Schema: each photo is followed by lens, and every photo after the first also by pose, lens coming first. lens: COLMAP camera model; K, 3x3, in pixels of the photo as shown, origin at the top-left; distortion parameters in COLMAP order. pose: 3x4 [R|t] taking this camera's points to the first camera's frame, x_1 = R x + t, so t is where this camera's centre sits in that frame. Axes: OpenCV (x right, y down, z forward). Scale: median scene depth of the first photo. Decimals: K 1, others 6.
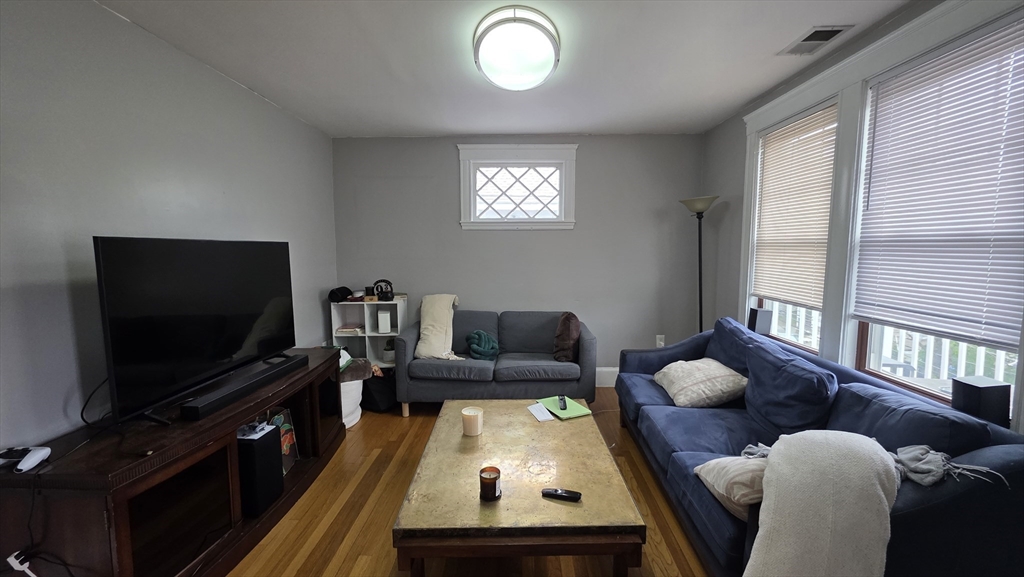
lens RADIAL K [[408.9, 0, 515.8], [0, 408.9, 287.6], [0, 0, 1]] dist [-0.007594, 0.000891]
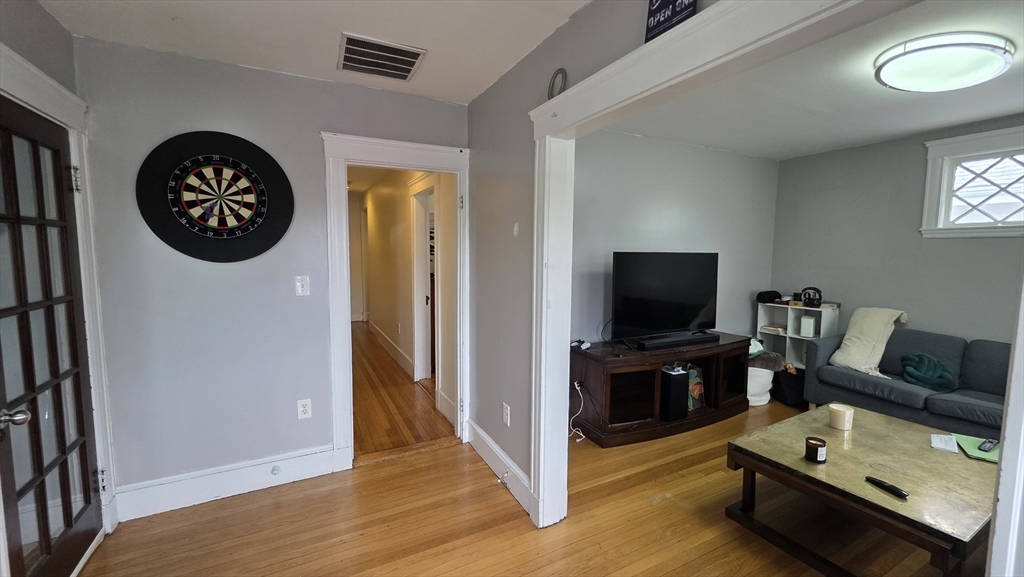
lens RADIAL K [[408.9, 0, 509.0], [0, 408.9, 289.2], [0, 0, 1]] dist [-0.007594, 0.000891]
pose [[0.467929, 0.084388, -0.879728, 0.273336], [-0.090802, 0.994753, 0.047124, 0.008000], [0.879089, 0.057830, 0.473137, -0.220400]]
